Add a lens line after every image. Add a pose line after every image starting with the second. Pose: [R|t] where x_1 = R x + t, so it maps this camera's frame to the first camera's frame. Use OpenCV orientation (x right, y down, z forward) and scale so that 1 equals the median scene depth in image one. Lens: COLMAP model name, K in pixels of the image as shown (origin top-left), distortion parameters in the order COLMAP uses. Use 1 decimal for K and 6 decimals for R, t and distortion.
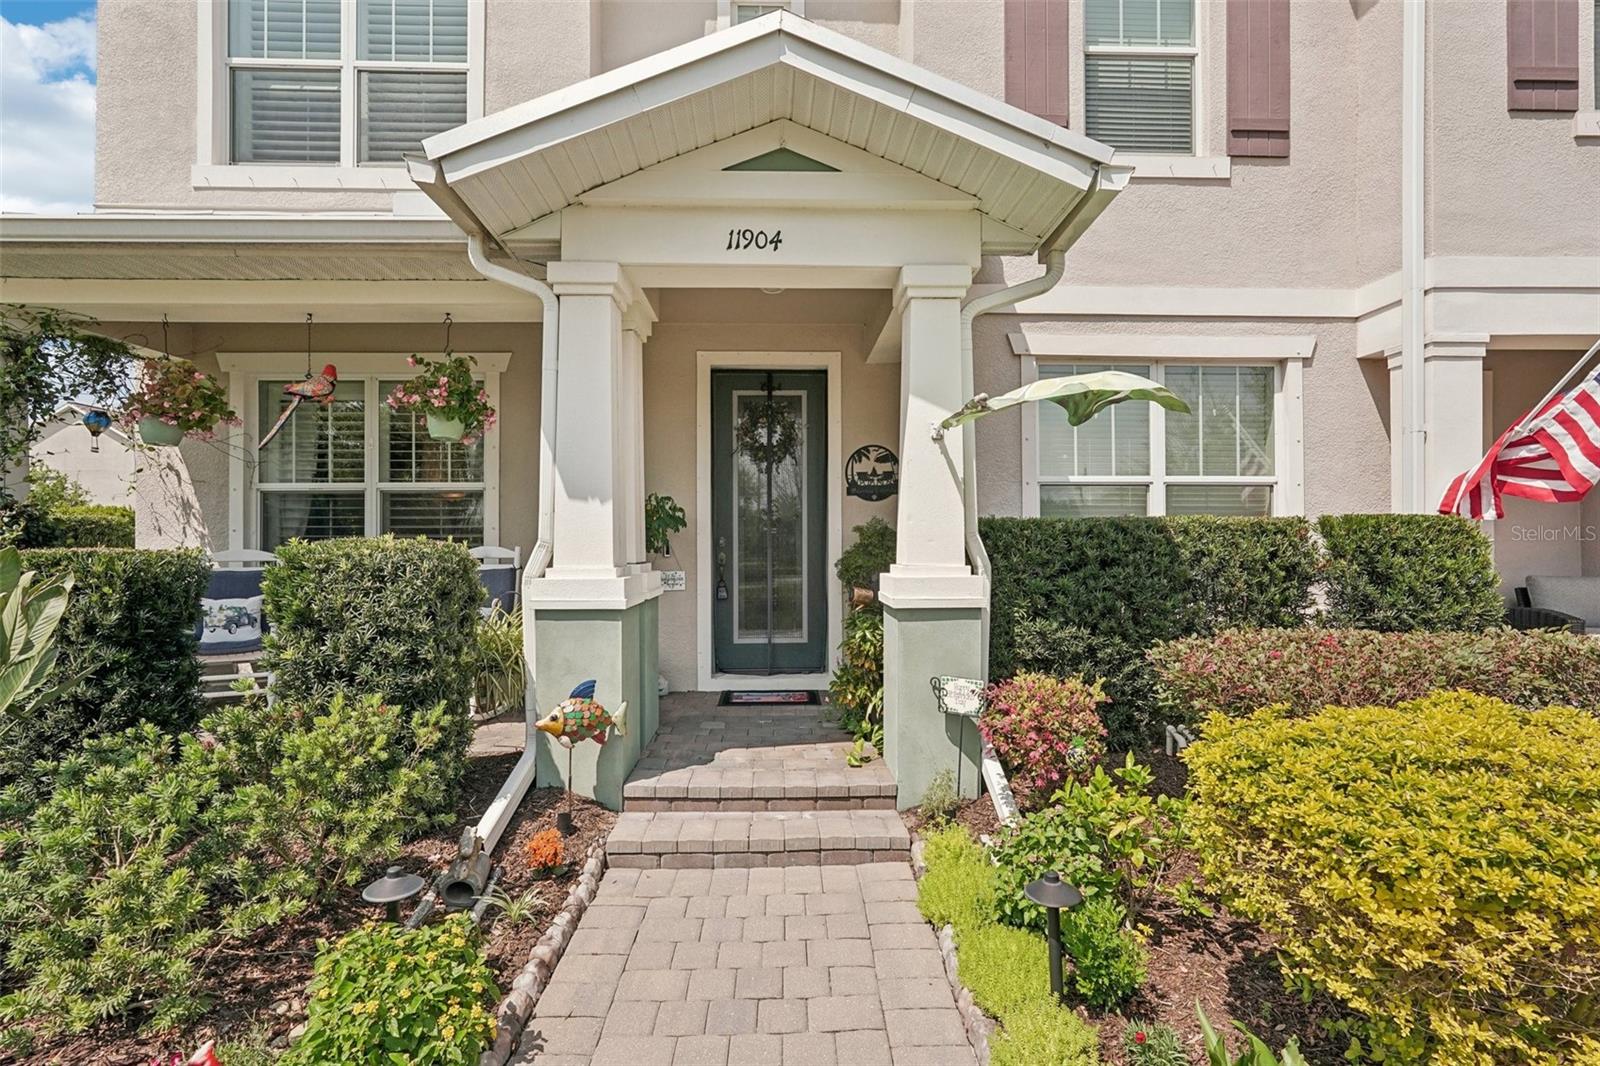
lens RADIAL K [[727.4, 0, 802.1], [0, 727.4, 528.5], [0, 0, 1]] dist [-0.018321, 0.012098]
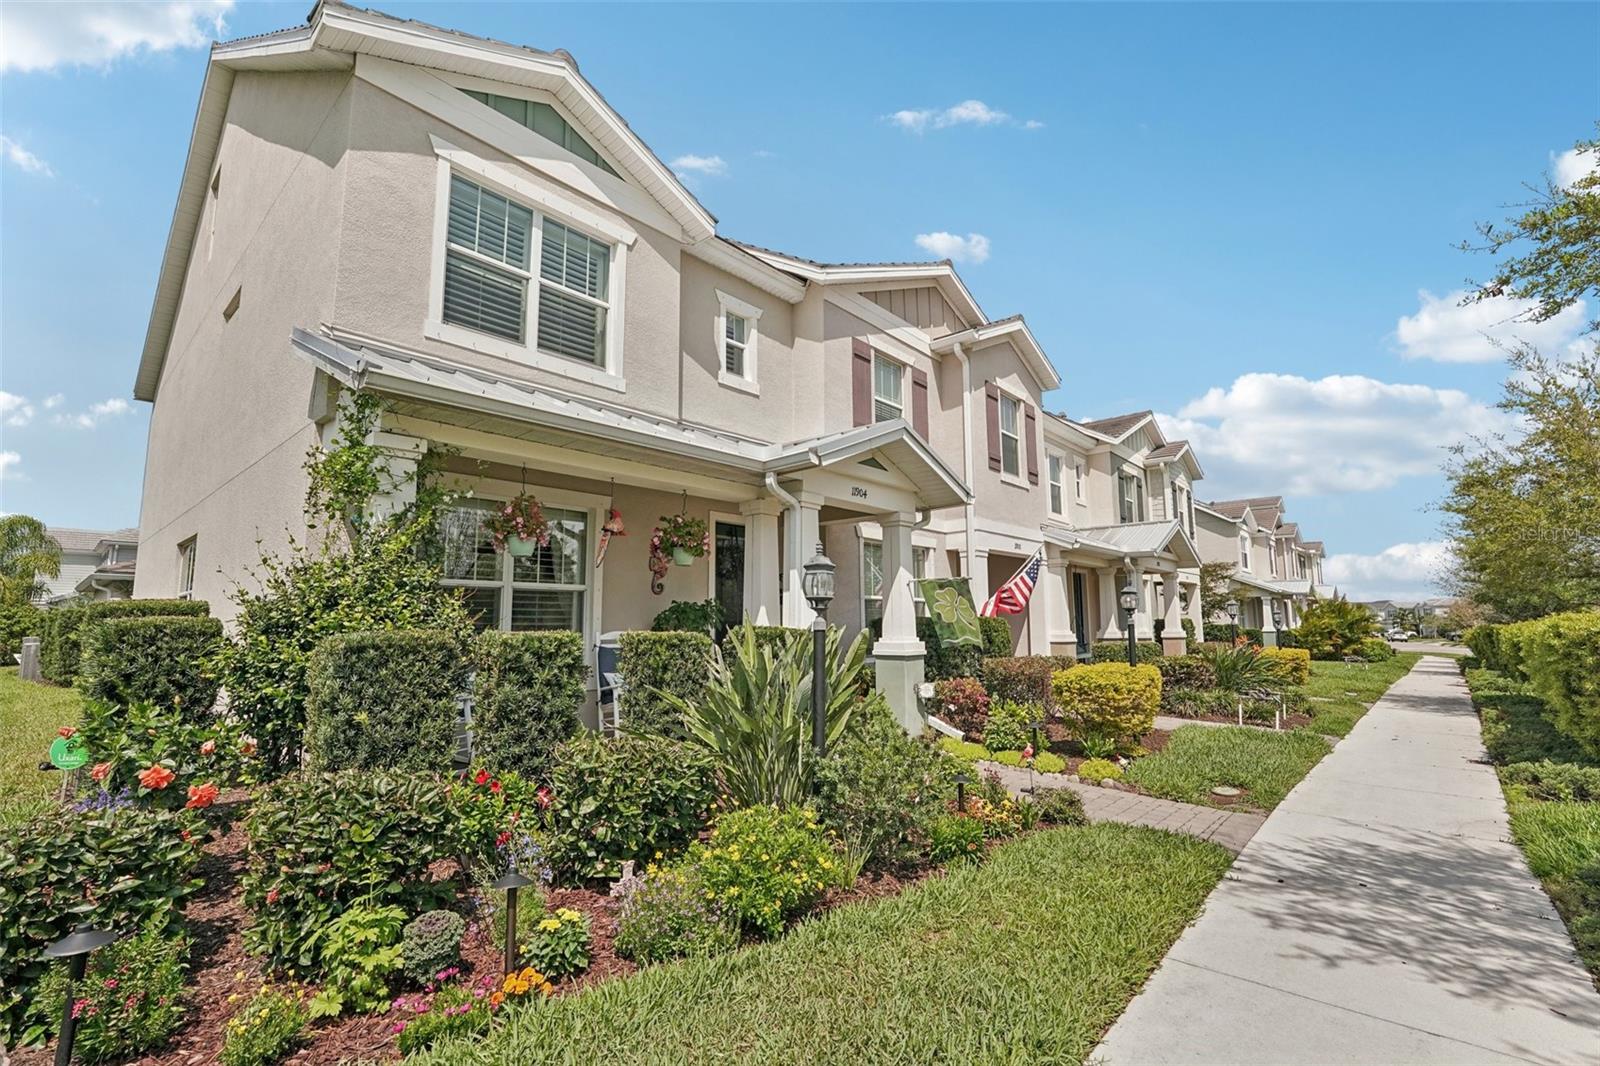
lens RADIAL K [[727.4, 0, 802.1], [0, 727.4, 528.5], [0, 0, 1]] dist [-0.018321, 0.012098]
pose [[0.685076, 0.098952, 0.721720, -1.627967], [-0.010516, 0.991972, -0.126022, -0.000004], [-0.728396, 0.078745, 0.680617, -0.360292]]
